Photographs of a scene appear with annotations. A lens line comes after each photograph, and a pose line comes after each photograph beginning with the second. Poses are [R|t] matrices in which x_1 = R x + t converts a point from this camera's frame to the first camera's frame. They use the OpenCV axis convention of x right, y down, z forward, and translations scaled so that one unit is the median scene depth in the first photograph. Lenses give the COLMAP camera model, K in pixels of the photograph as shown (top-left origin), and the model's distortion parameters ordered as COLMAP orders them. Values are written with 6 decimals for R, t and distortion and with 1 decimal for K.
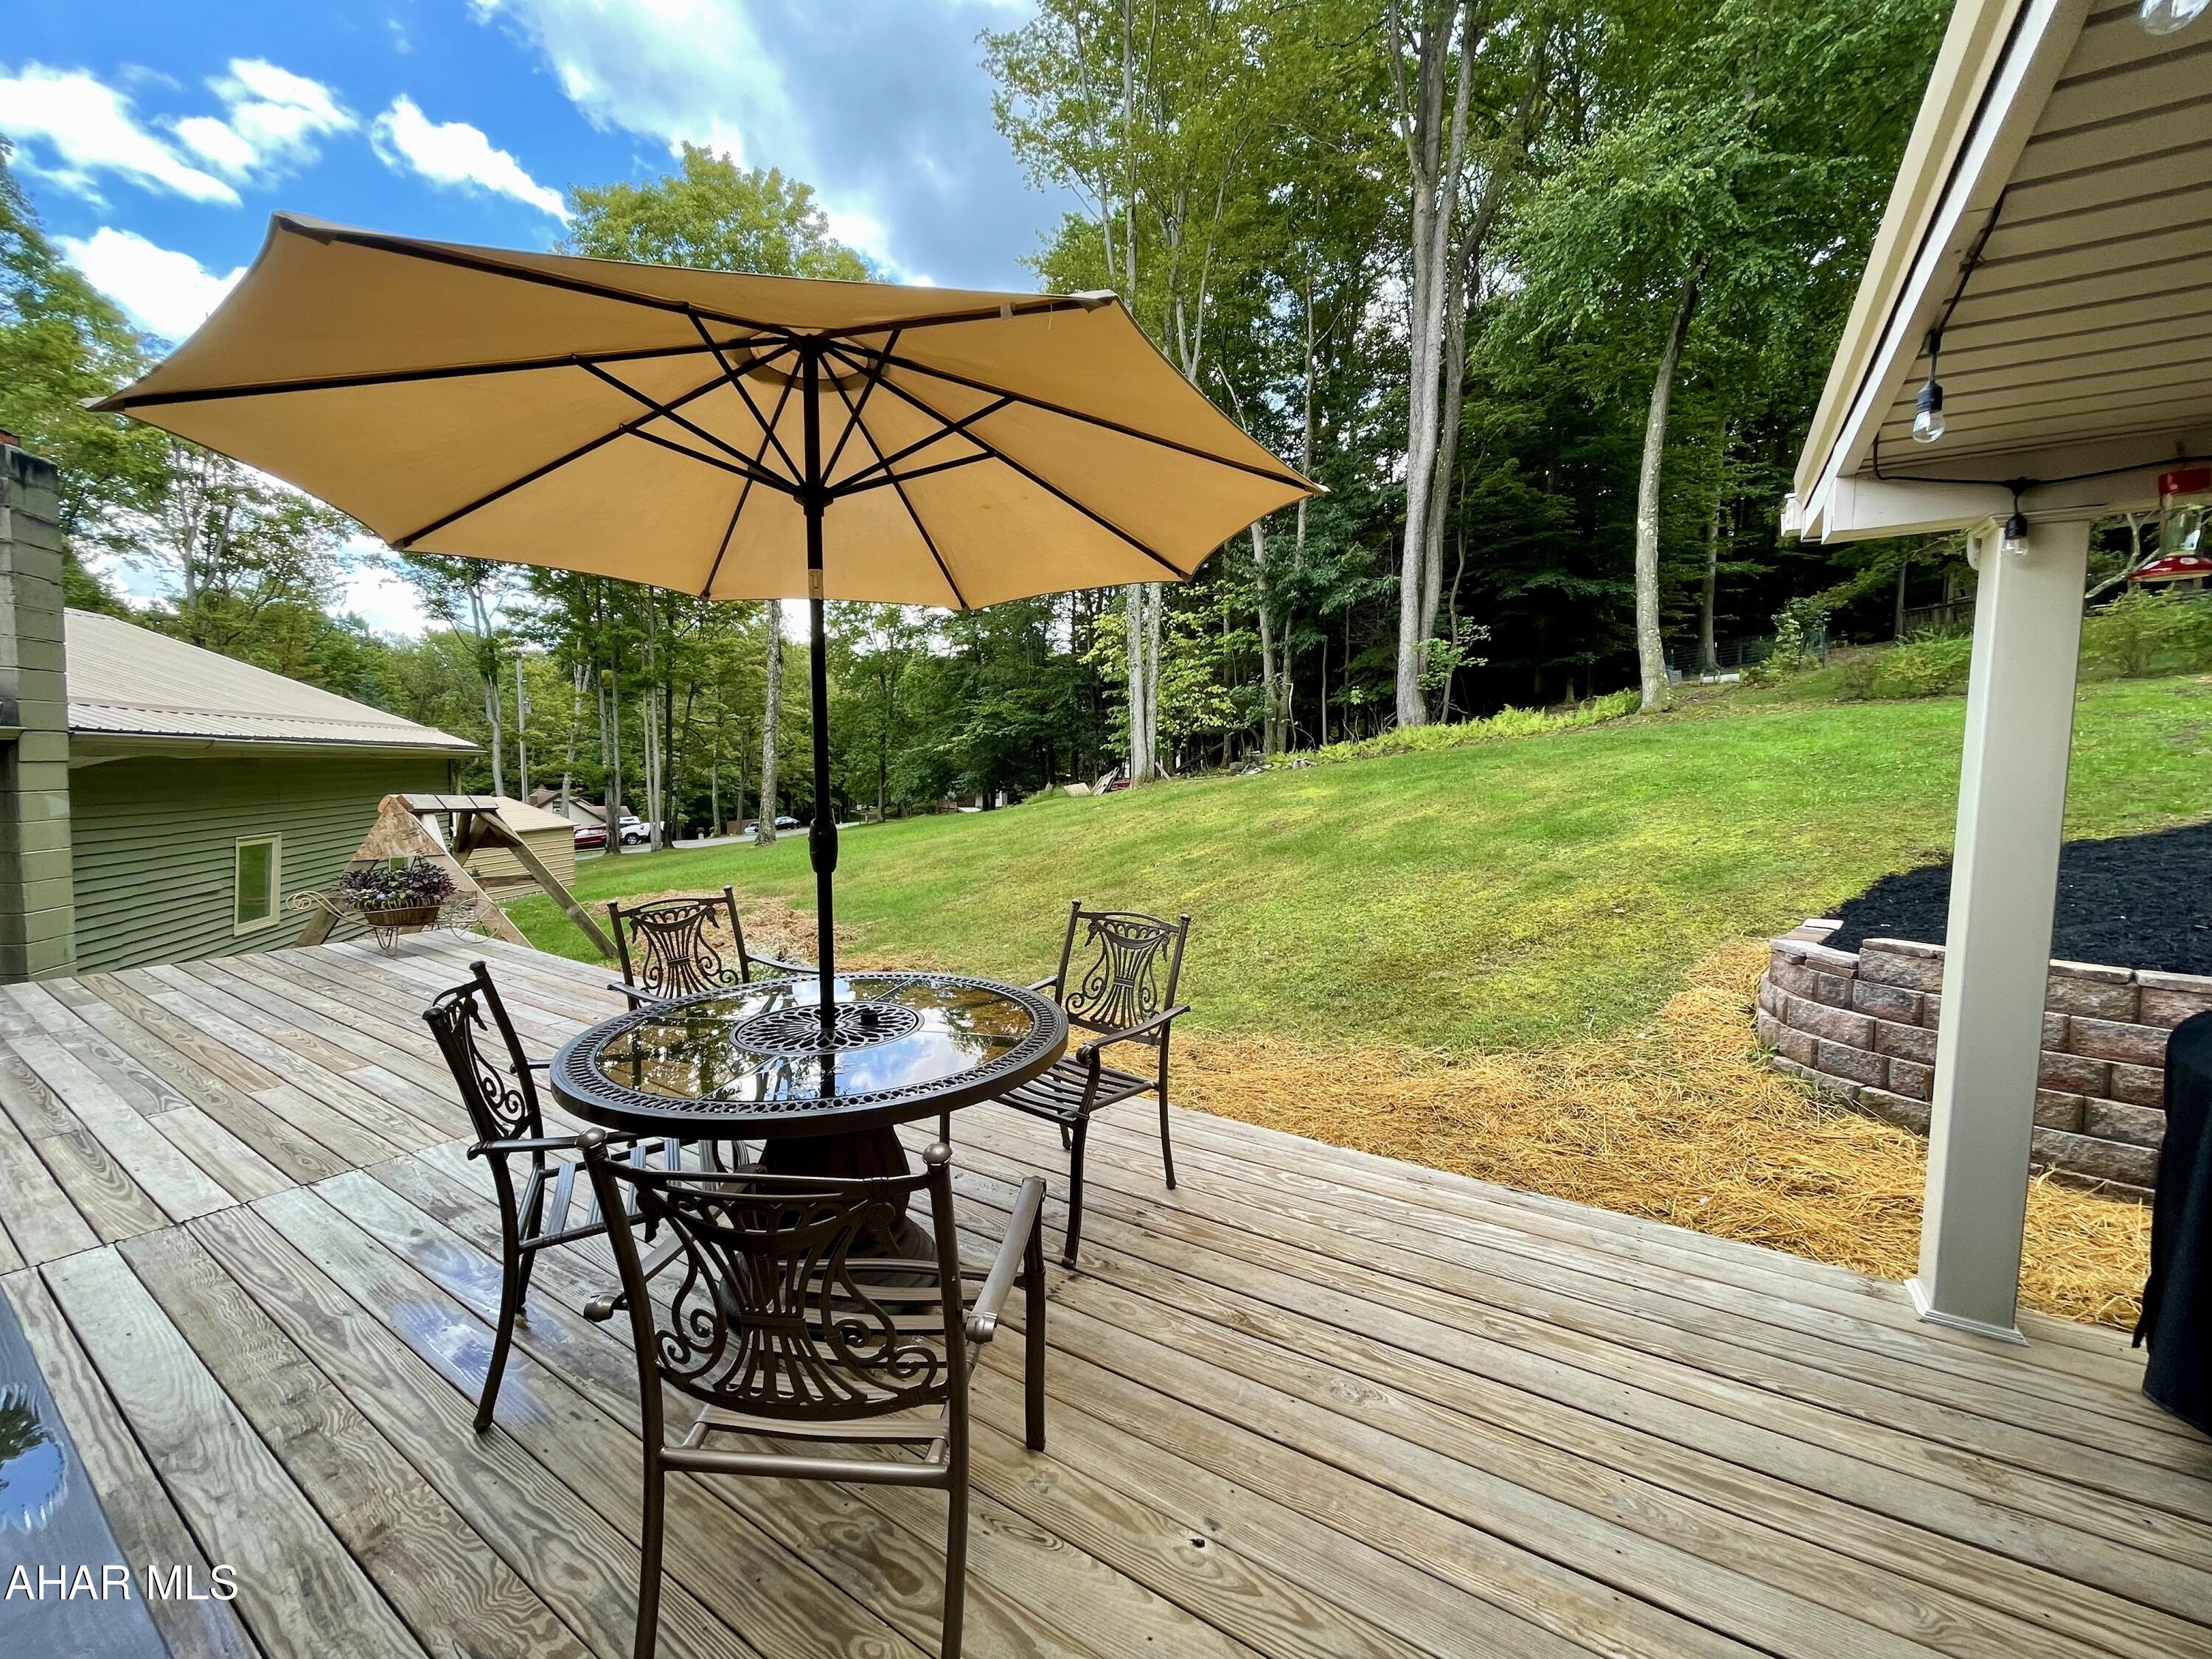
lens RADIAL K [[891.4, 0, 1101.8], [0, 891.4, 827.9], [0, 0, 1]] dist [-0.004673, 0.002209]
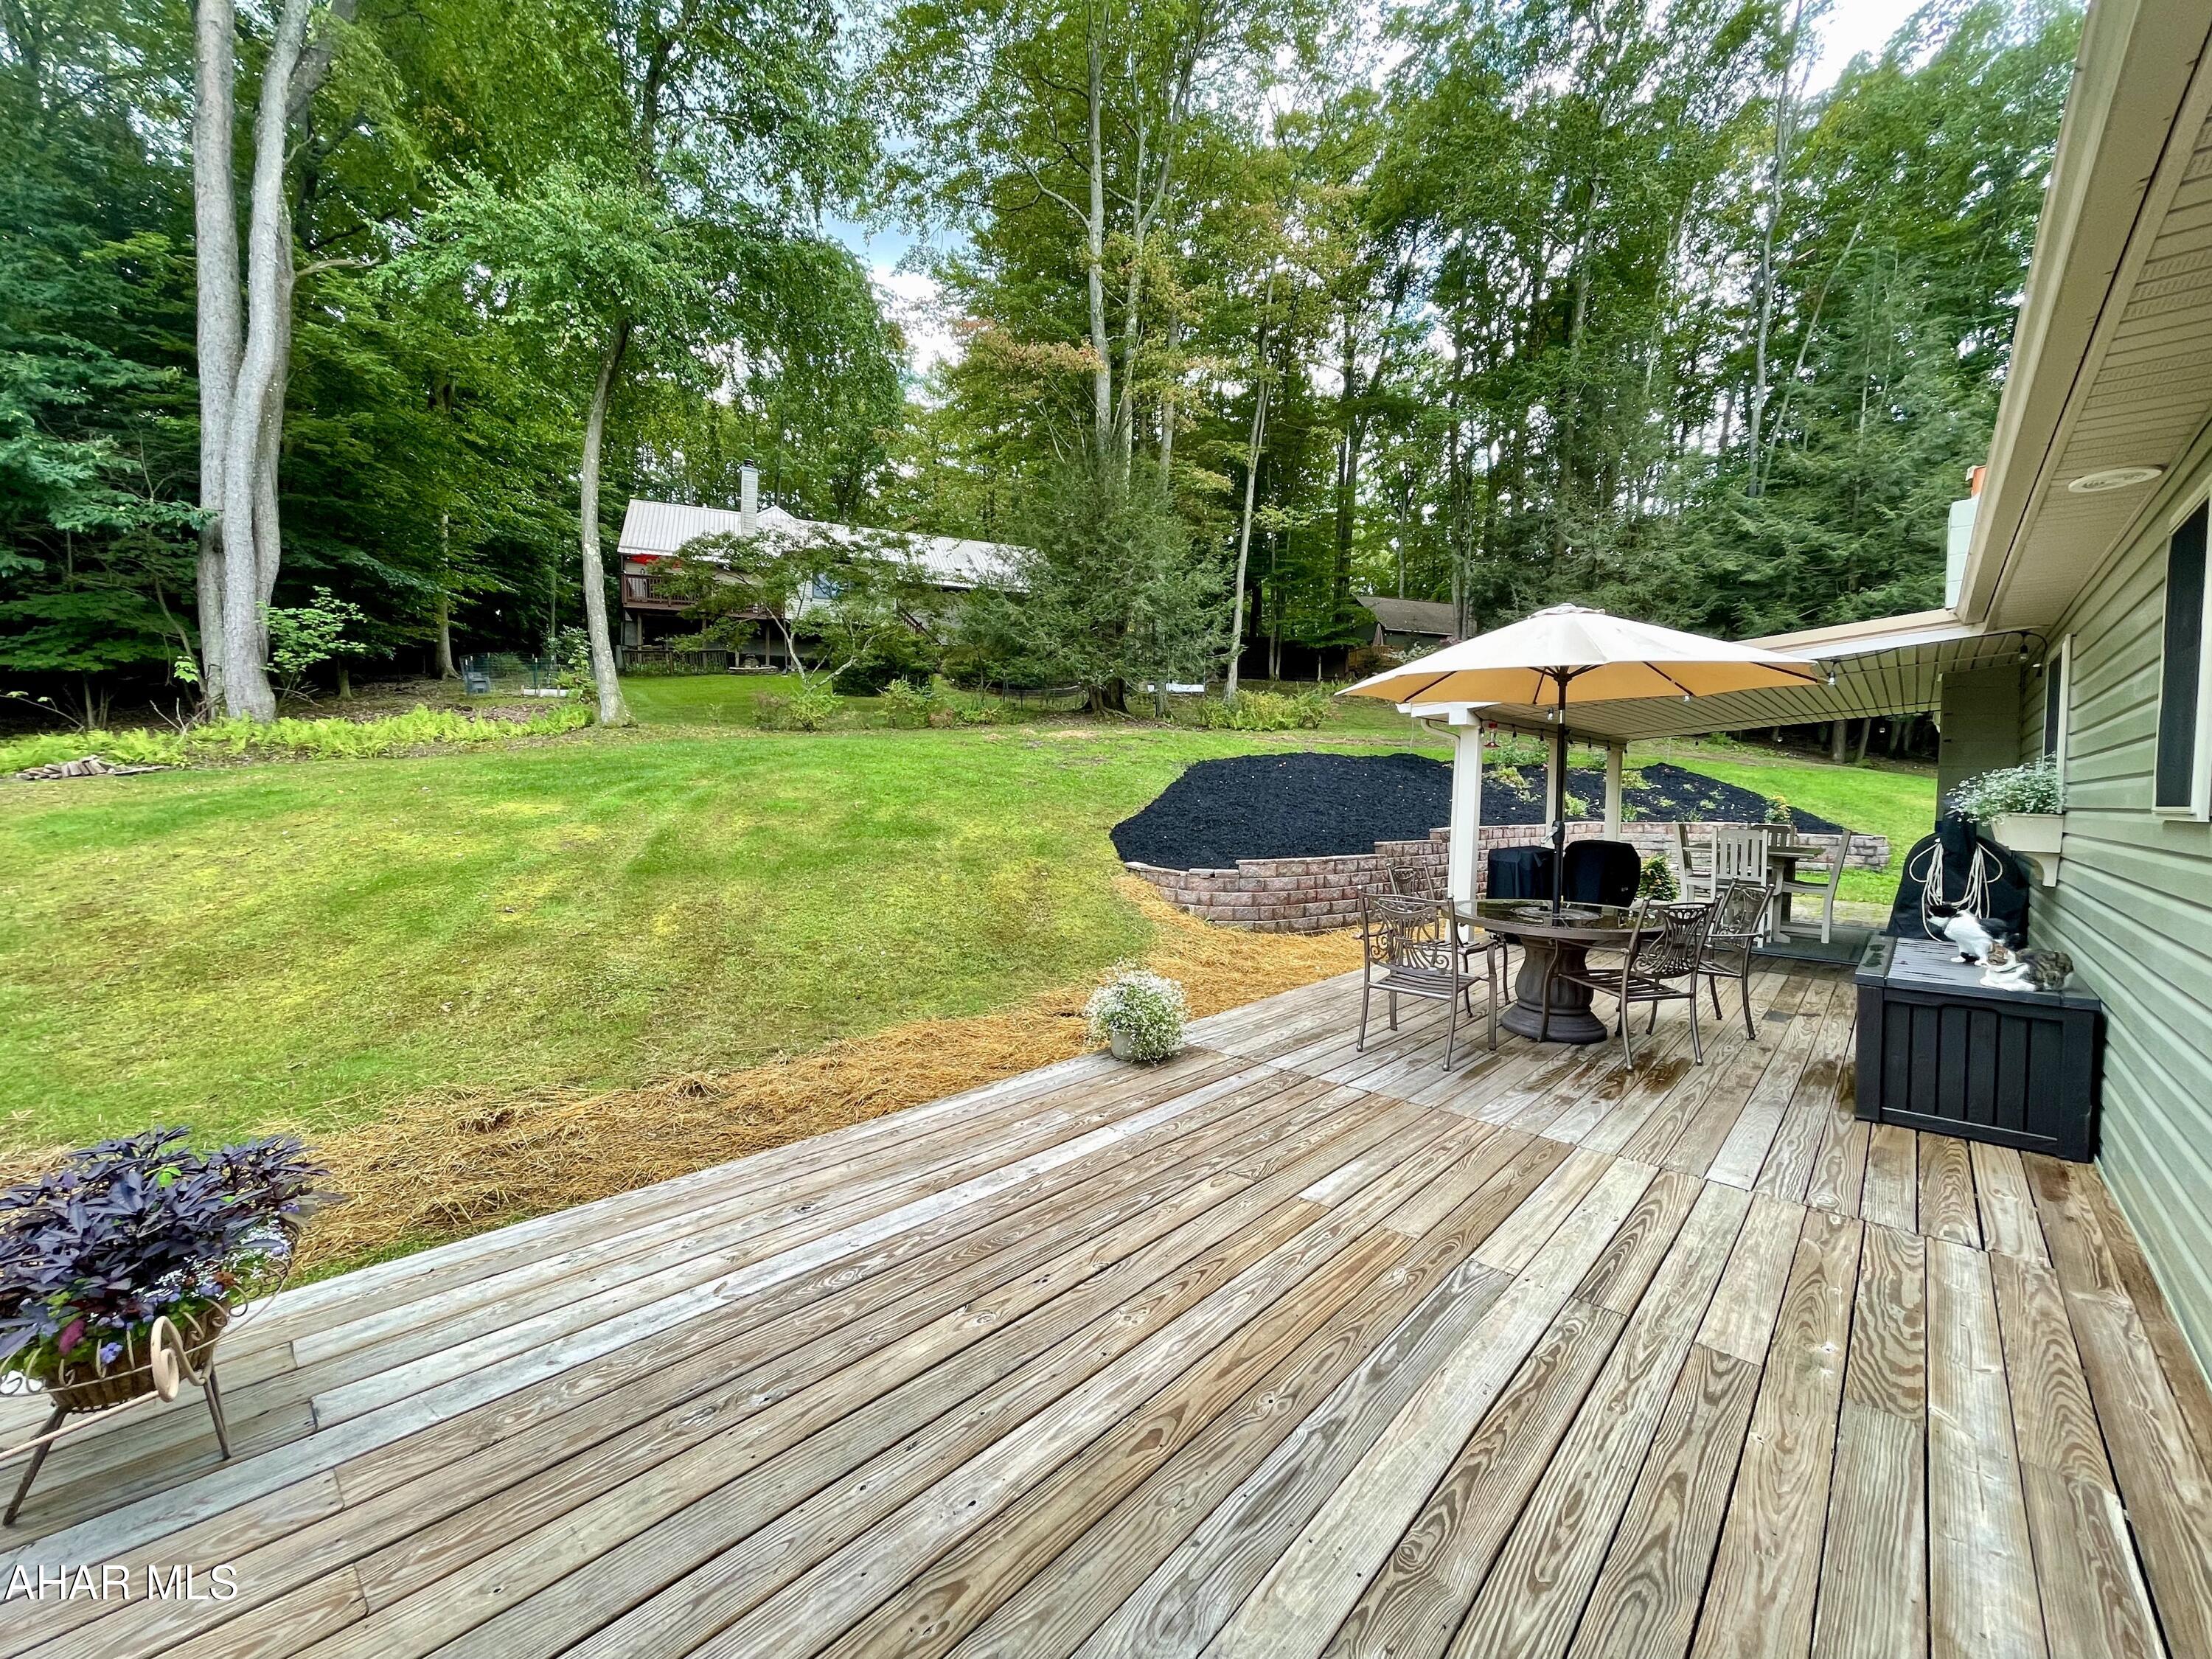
lens RADIAL K [[891.4, 0, 1104.0], [0, 891.4, 813.1], [0, 0, 1]] dist [-0.004673, 0.002209]
pose [[0.163293, -0.033194, 0.986019, -1.922682], [0.053272, 0.998272, 0.024784, -0.101880], [-0.985138, 0.048480, 0.164779, 1.242753]]
